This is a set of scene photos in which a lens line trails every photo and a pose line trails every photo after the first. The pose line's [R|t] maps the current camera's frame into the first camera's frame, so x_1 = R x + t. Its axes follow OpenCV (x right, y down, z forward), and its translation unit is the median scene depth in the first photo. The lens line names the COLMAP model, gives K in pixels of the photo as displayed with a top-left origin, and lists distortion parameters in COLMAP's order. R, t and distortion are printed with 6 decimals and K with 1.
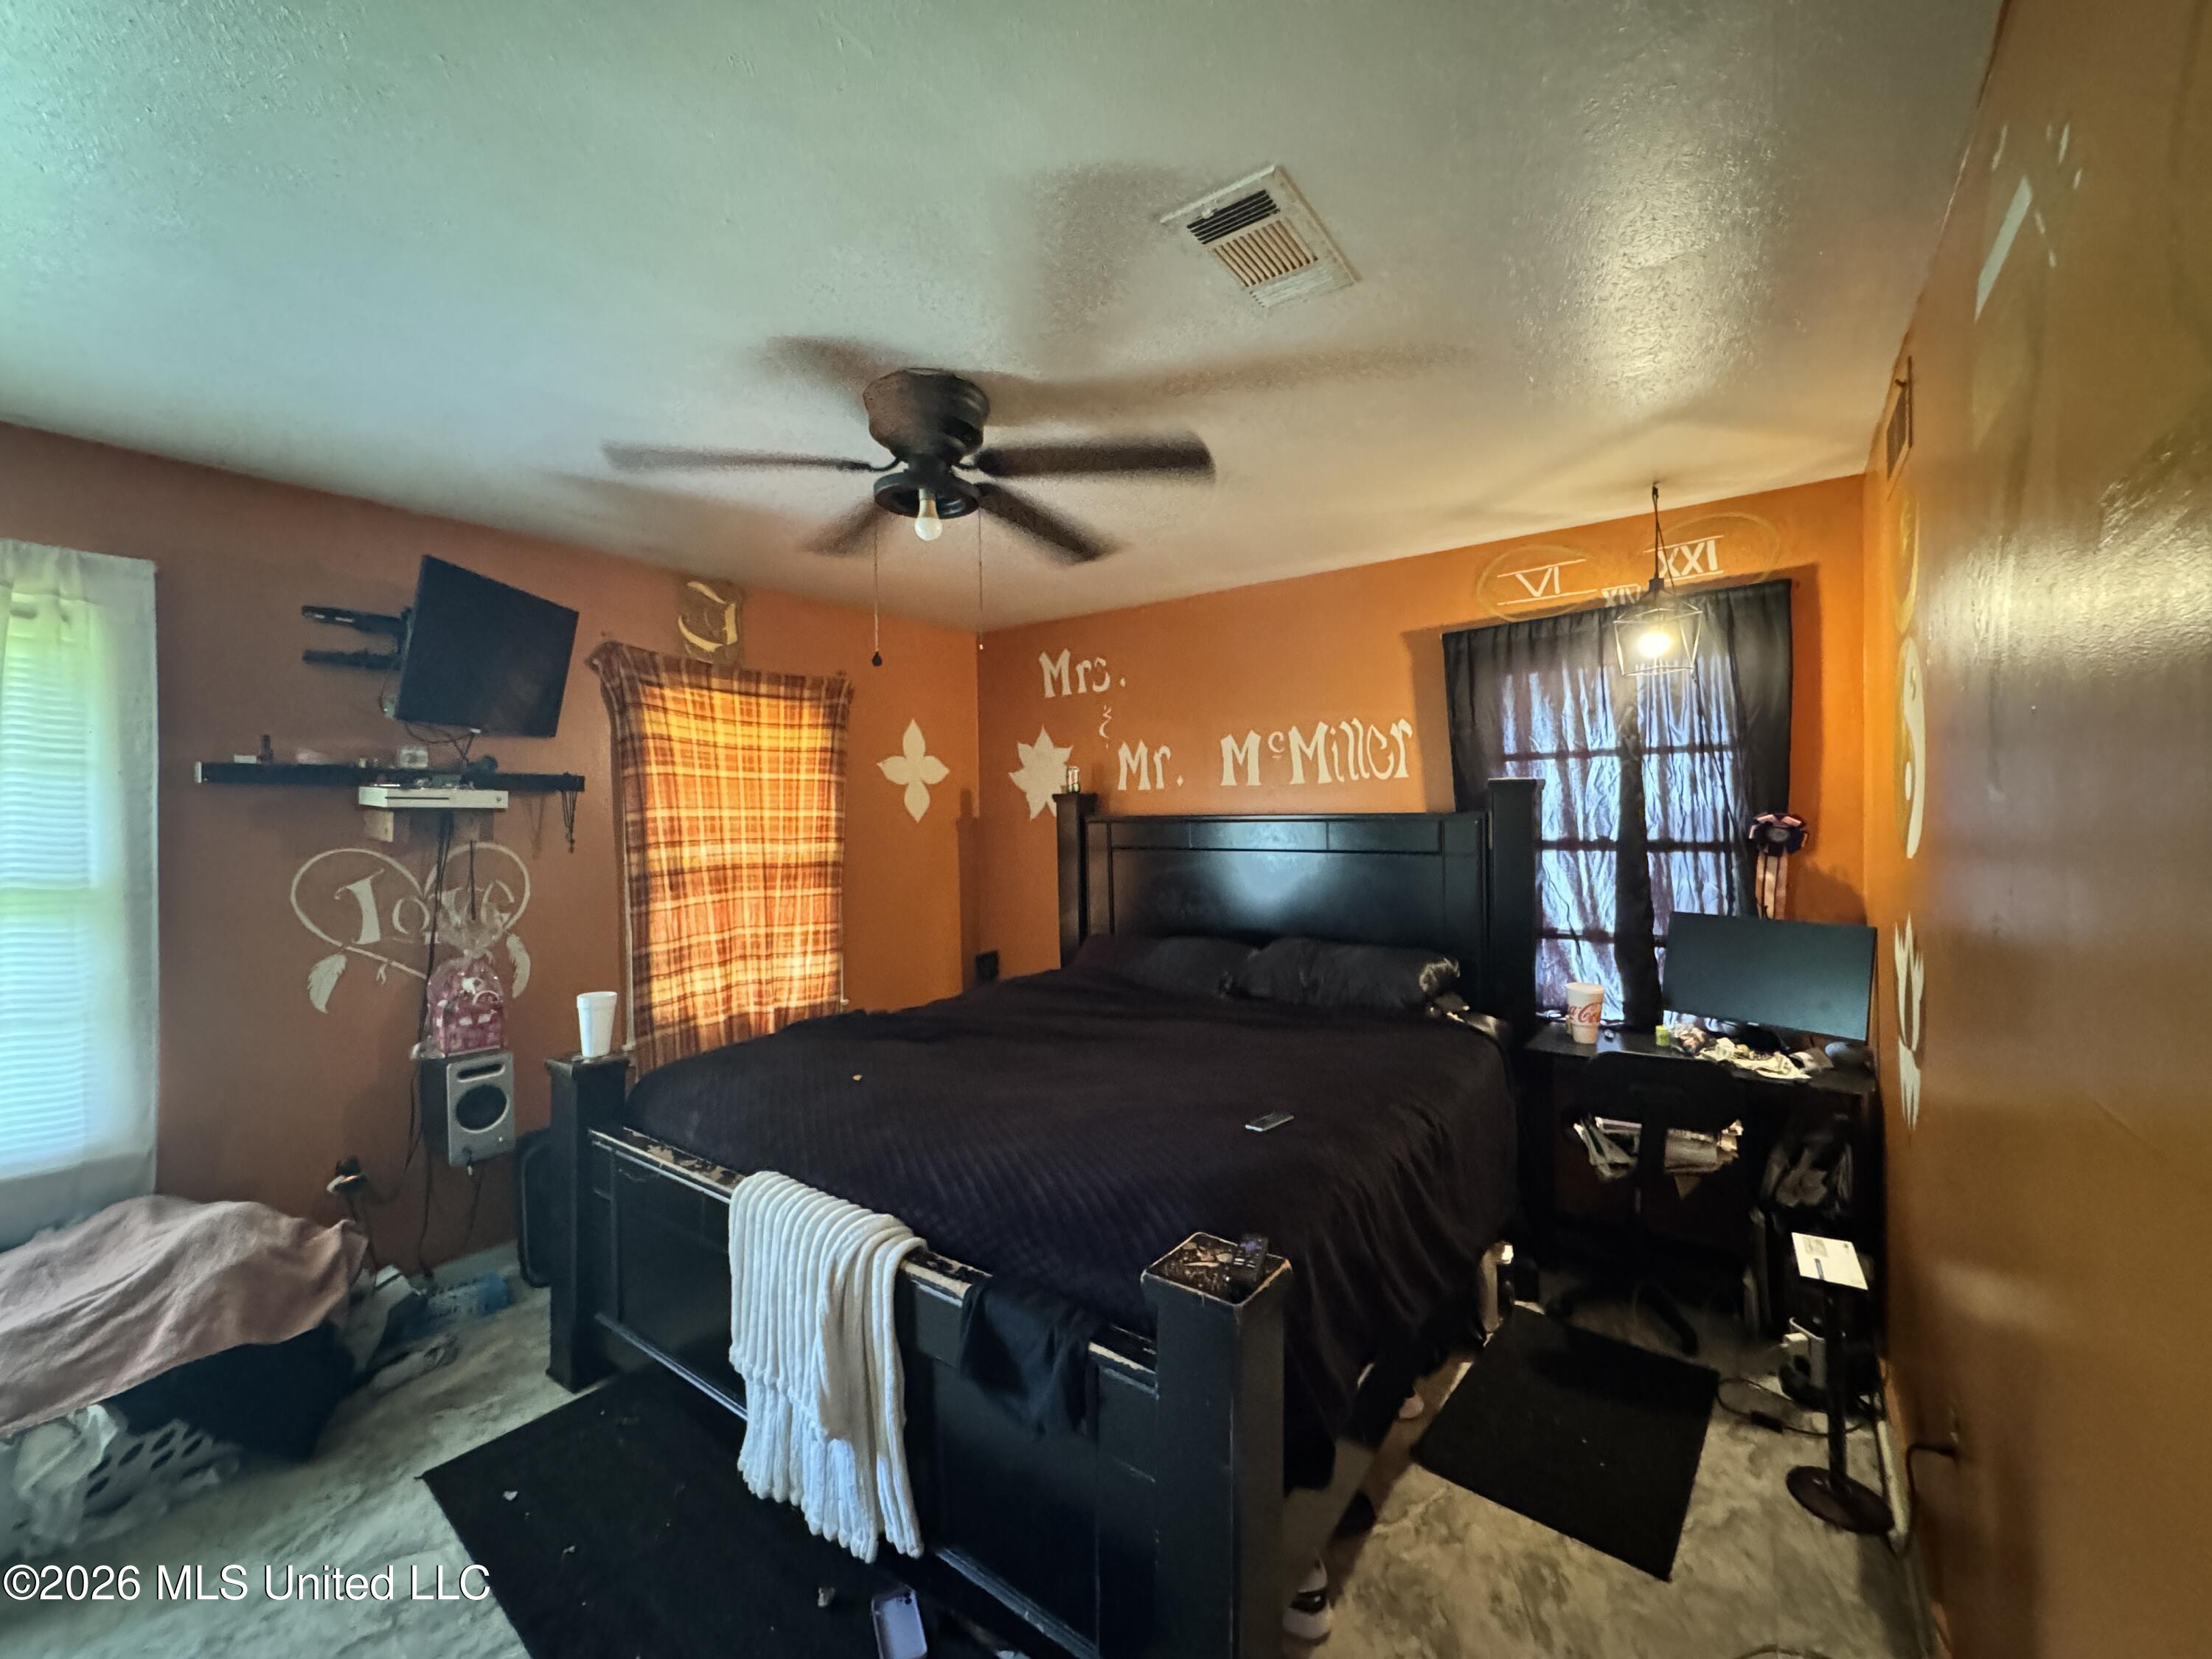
lens RADIAL K [[875.6, 0, 1115.5], [0, 875.6, 822.9], [0, 0, 1]] dist [-0.000034, 0.000097]
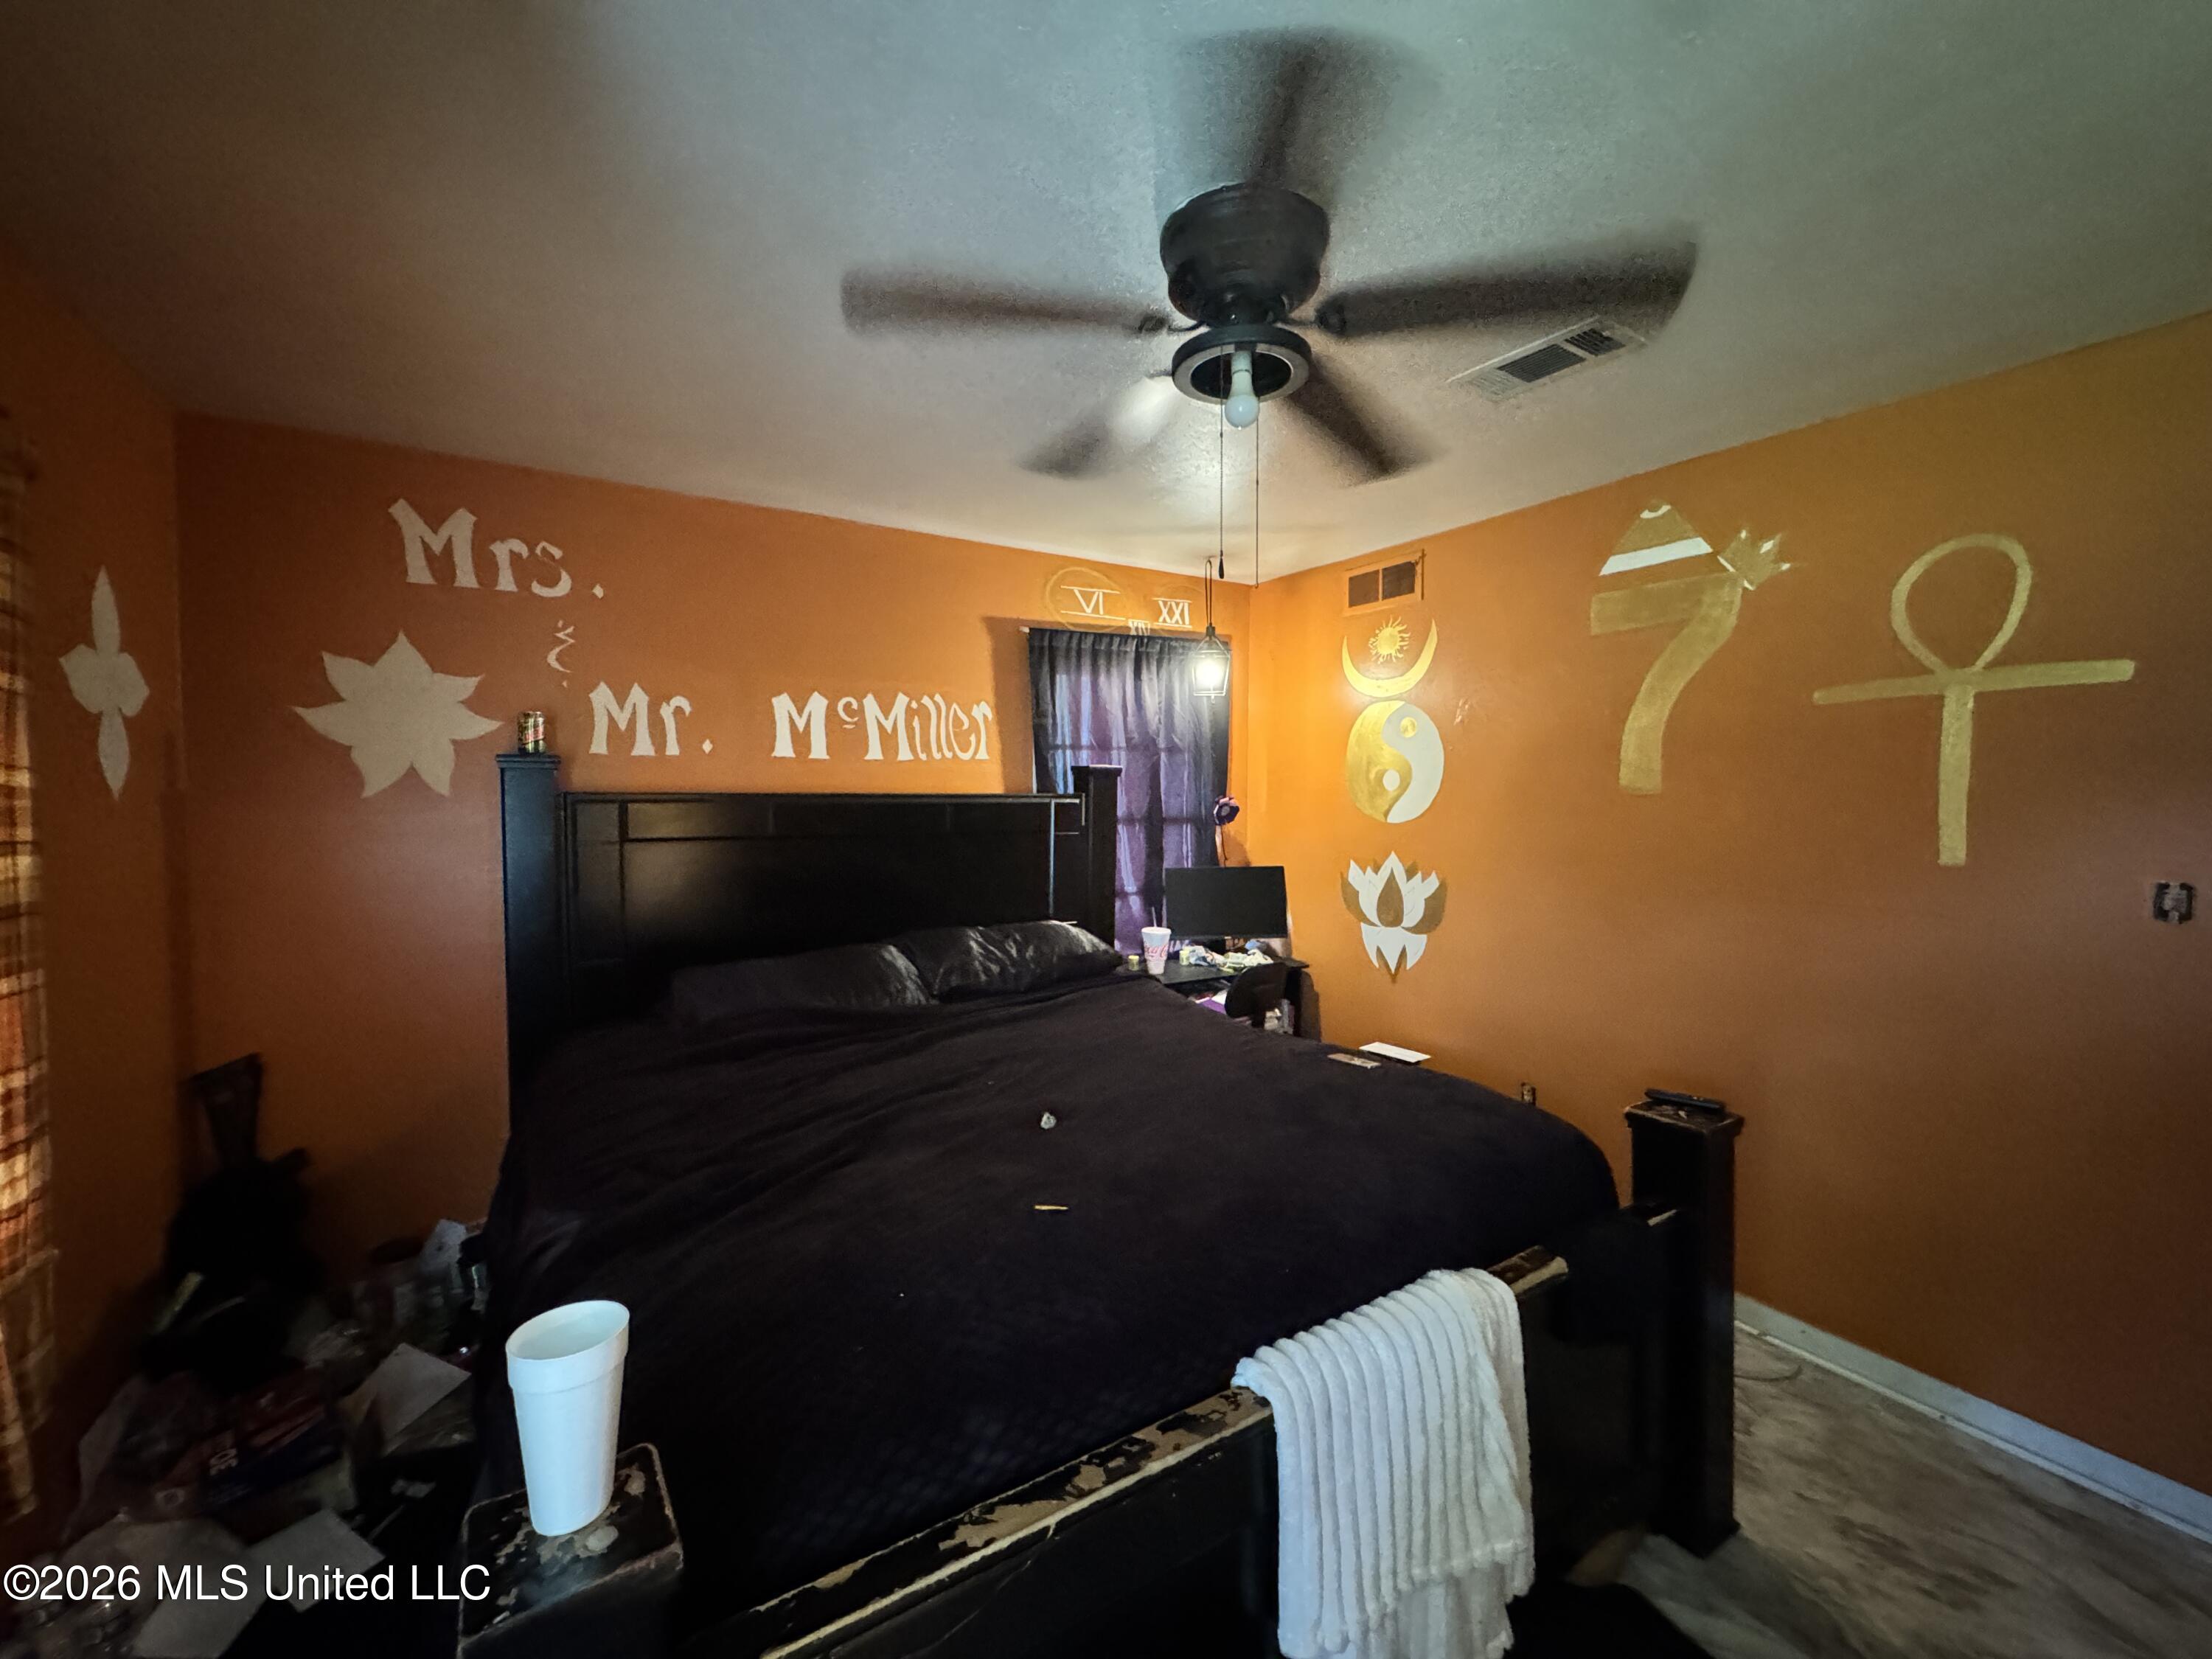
lens RADIAL K [[875.6, 0, 1113.7], [0, 875.6, 817.3], [0, 0, 1]] dist [-0.000034, 0.000097]
pose [[0.383490, -0.013701, 0.923443, -0.515817], [0.001348, 0.999897, 0.014275, 0.001540], [-0.923544, -0.004230, 0.383469, 0.436263]]
